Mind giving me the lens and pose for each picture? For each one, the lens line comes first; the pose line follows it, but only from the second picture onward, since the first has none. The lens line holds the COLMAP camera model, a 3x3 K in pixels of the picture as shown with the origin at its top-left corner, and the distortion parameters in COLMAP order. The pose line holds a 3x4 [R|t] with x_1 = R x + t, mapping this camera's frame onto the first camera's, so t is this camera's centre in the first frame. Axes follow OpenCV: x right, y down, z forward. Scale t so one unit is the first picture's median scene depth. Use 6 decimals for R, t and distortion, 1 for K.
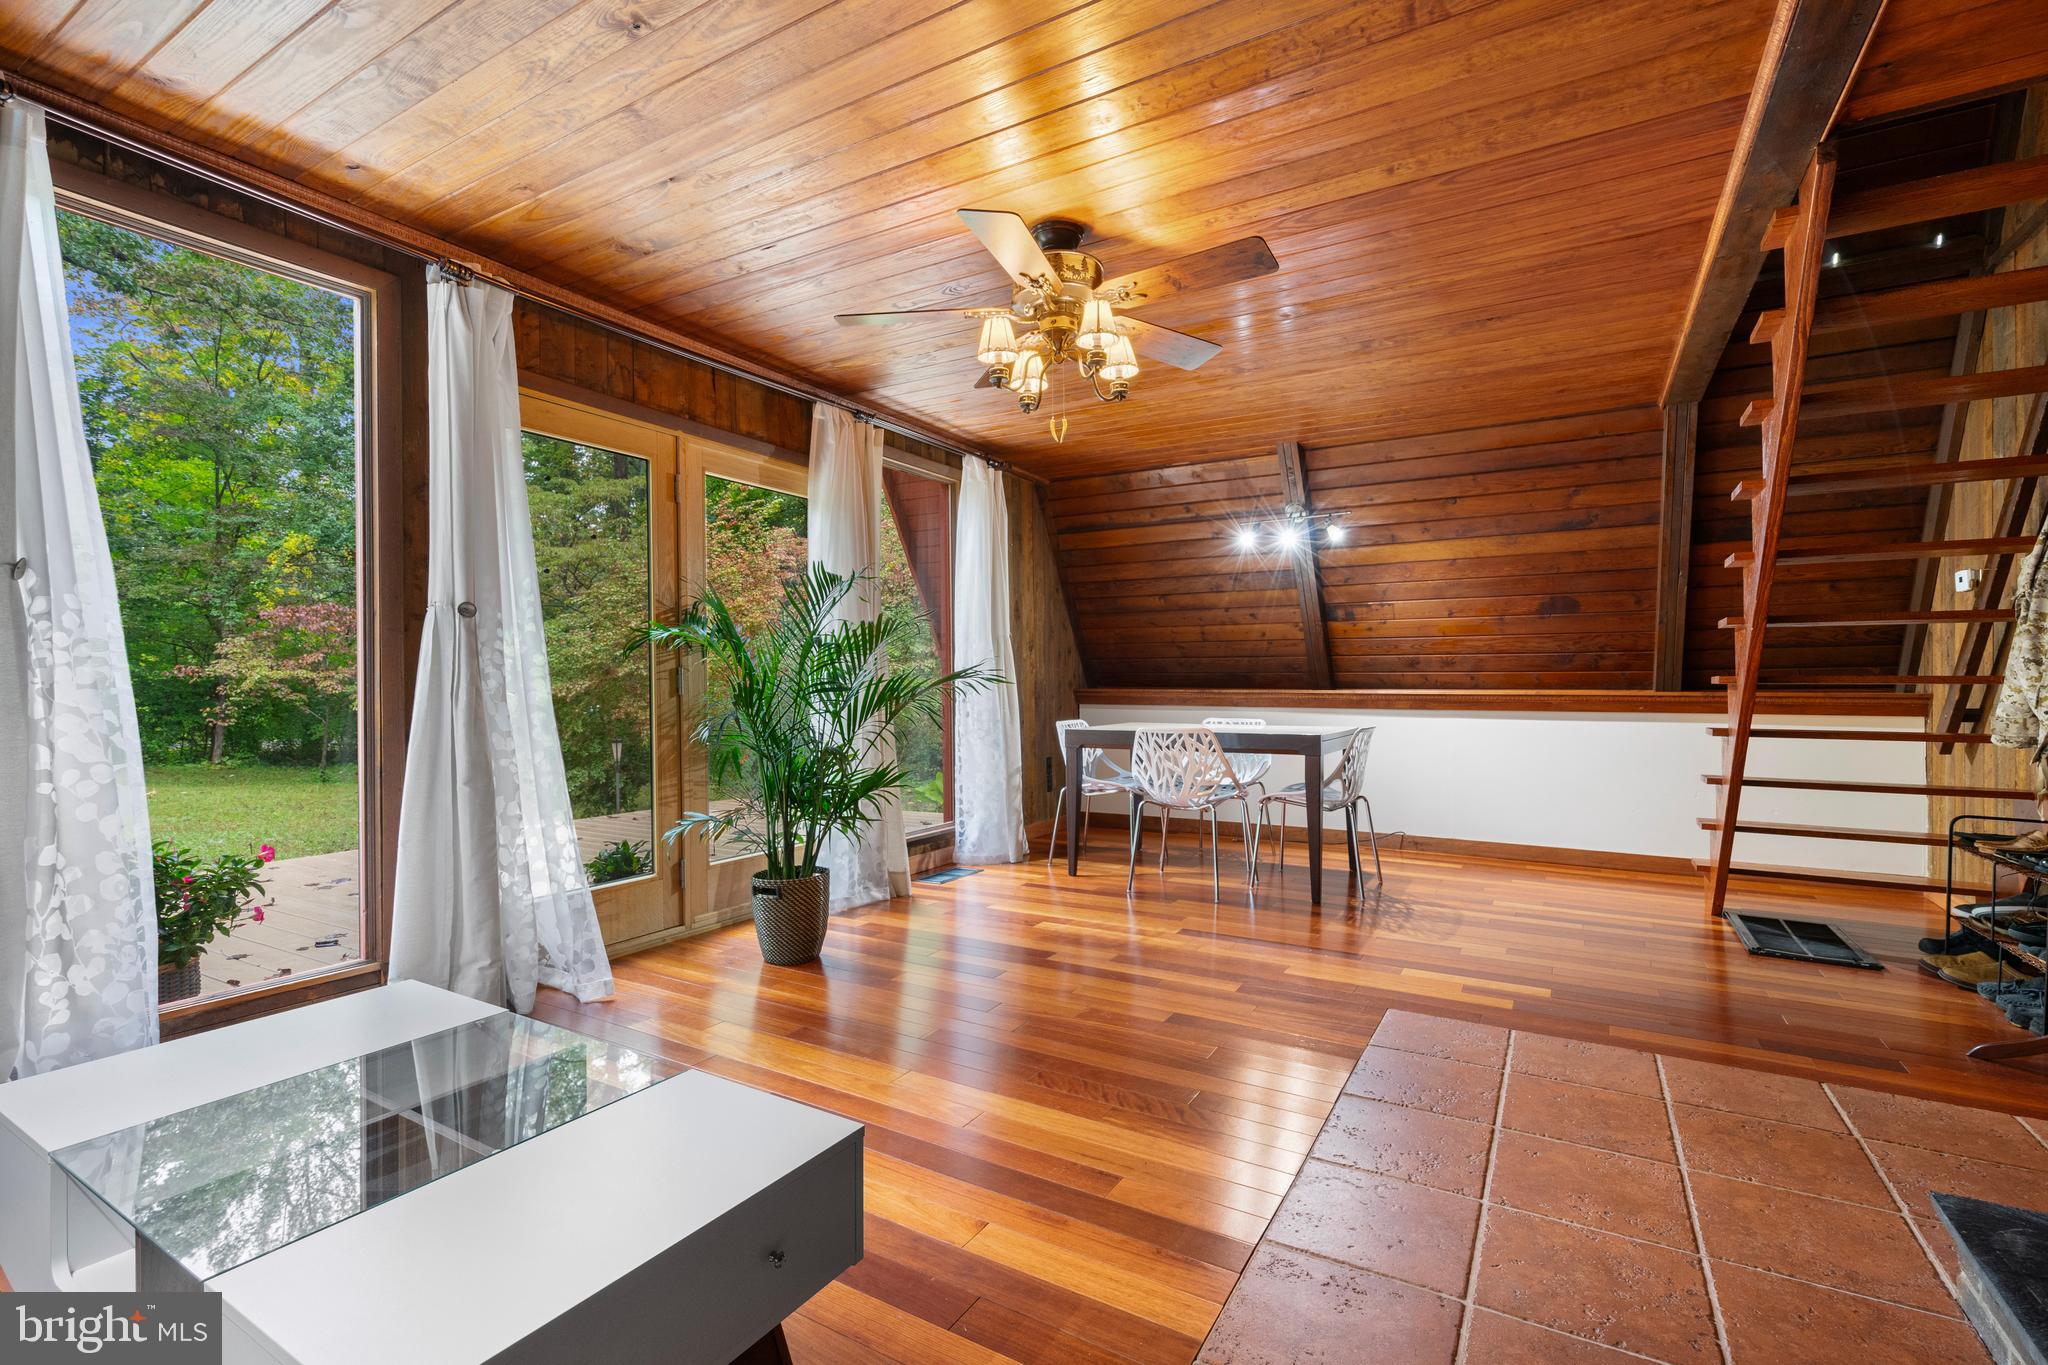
lens RADIAL K [[926.5, 0, 1020.7], [0, 926.5, 680.6], [0, 0, 1]] dist [-0.007142, 0.003116]
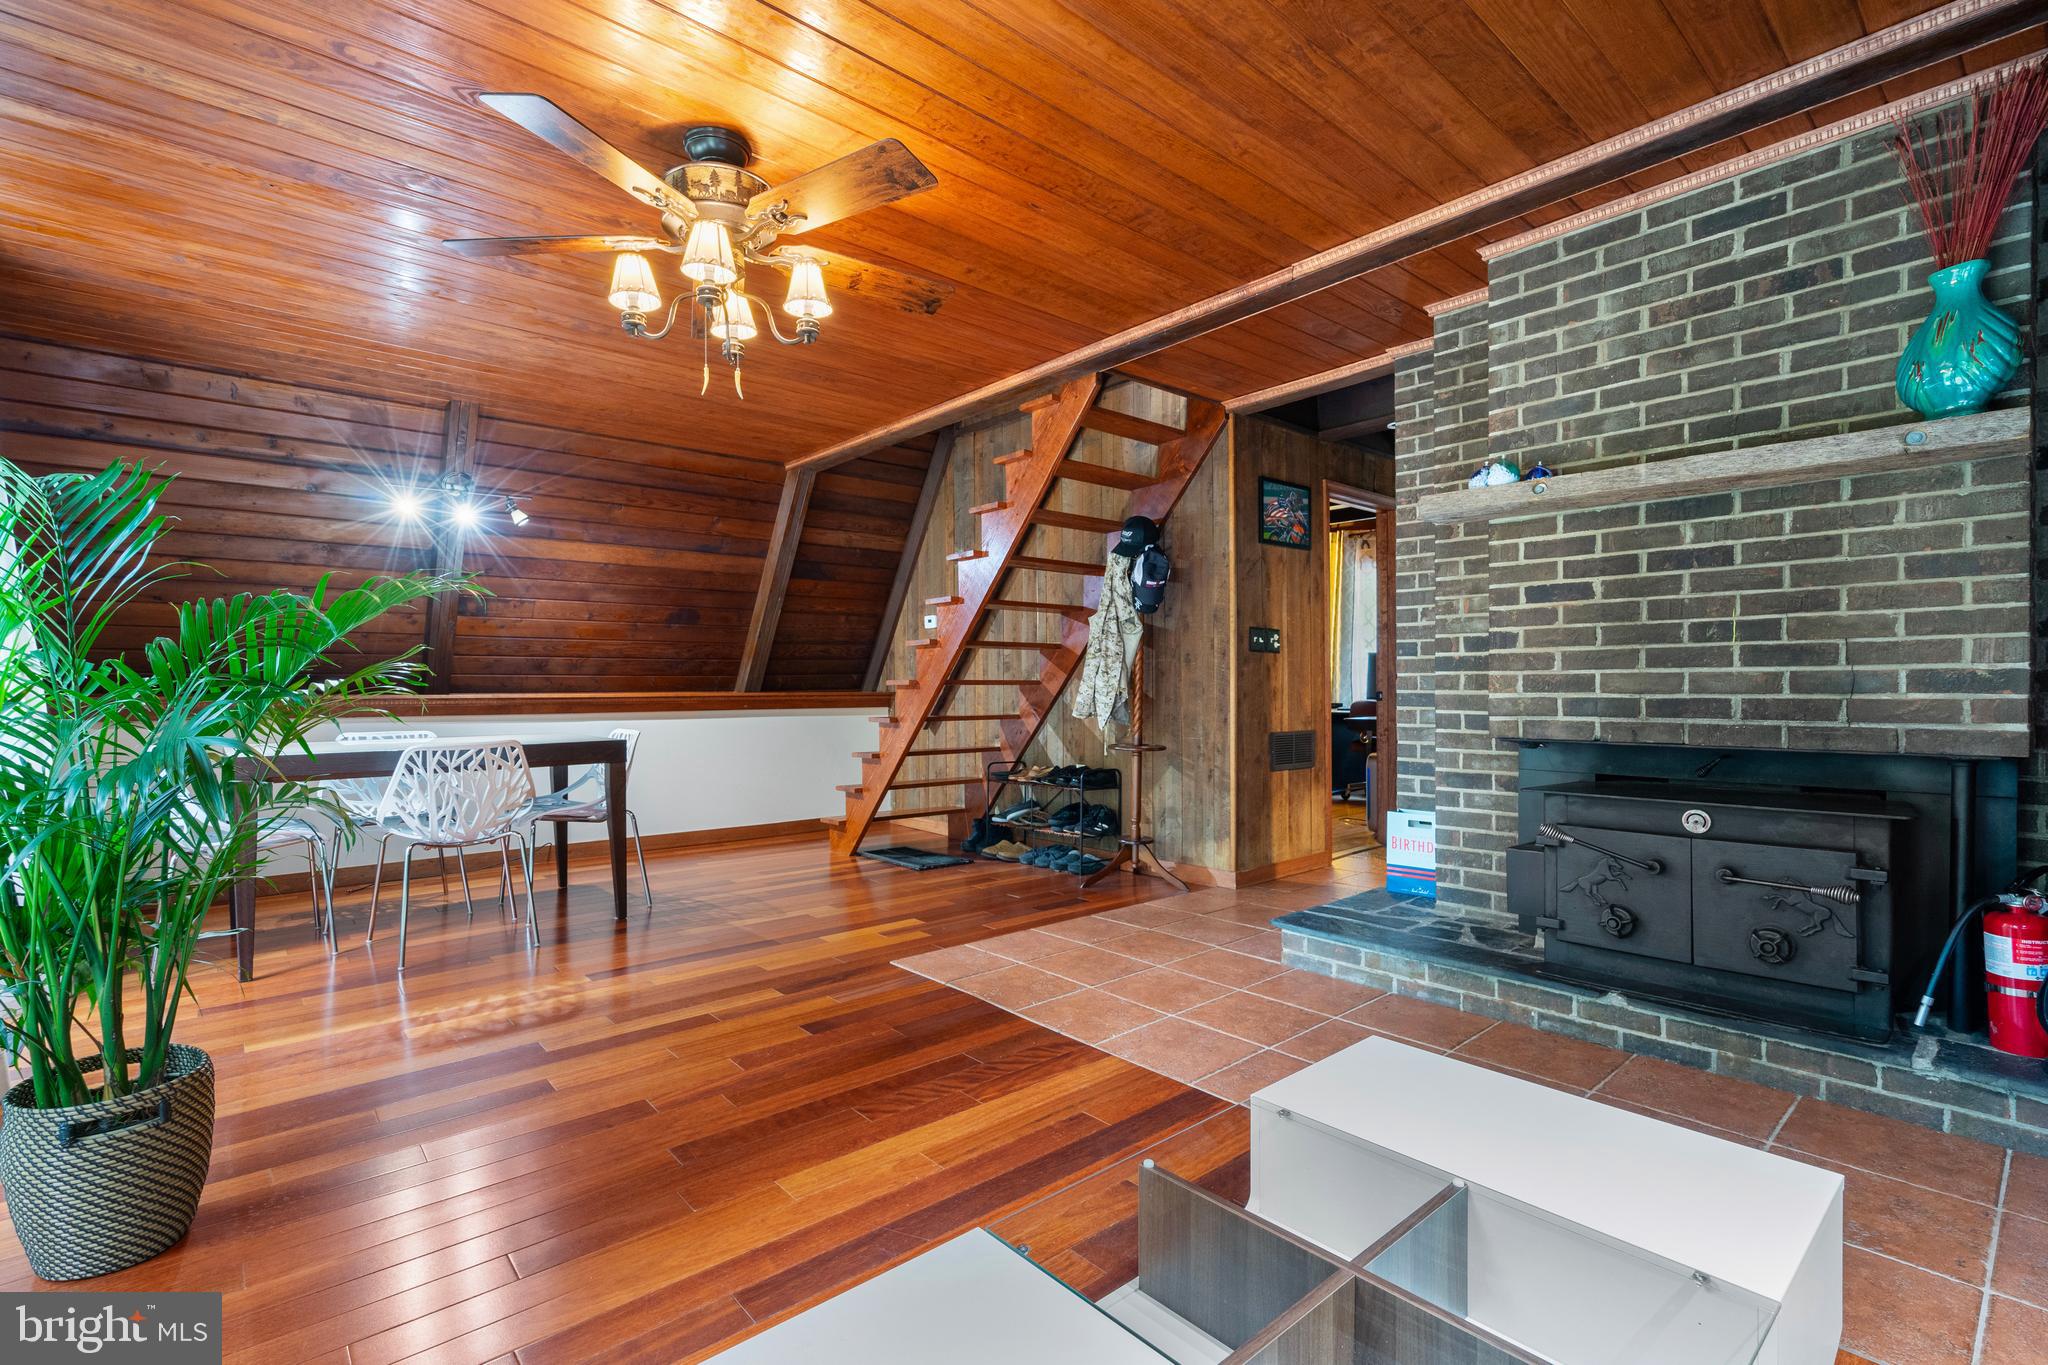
lens RADIAL K [[926.5, 0, 1025.4], [0, 926.5, 687.2], [0, 0, 1]] dist [-0.007142, 0.003116]
pose [[0.314257, -0.002571, 0.949334, -0.438658], [0.000796, 0.999997, 0.002444, 0.002478], [-0.949338, -0.000012, 0.314258, 0.309126]]
